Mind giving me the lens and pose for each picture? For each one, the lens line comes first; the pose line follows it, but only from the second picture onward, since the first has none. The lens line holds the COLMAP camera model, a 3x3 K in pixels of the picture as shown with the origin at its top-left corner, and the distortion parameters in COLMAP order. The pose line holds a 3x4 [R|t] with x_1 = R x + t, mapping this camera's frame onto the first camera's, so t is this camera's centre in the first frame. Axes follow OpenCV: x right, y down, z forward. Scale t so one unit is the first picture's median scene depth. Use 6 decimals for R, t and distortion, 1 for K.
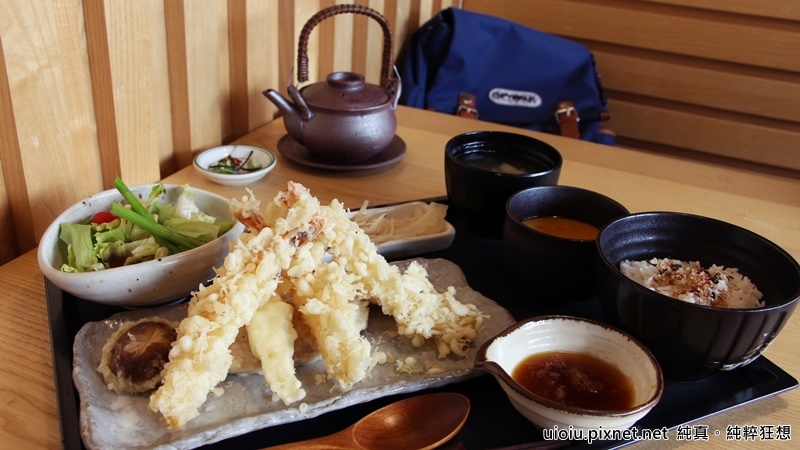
lens RADIAL K [[992.0, 0, 400.0], [0, 992.0, 225.2], [0, 0, 1]] dist [0.002942, 0.000000]
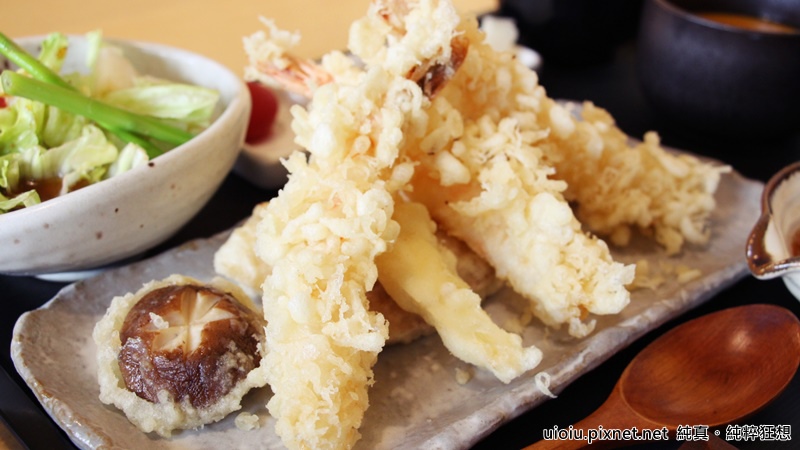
lens RADIAL K [[1203.6, 0, 400.0], [0, 1203.6, 224.8], [0, 0, 1]] dist [0.003718, 0.000000]
pose [[0.938456, -0.174554, 0.298045, -0.326047], [0.158067, 0.984283, 0.078751, 0.037385], [-0.307107, -0.026793, 0.951298, 0.390440]]
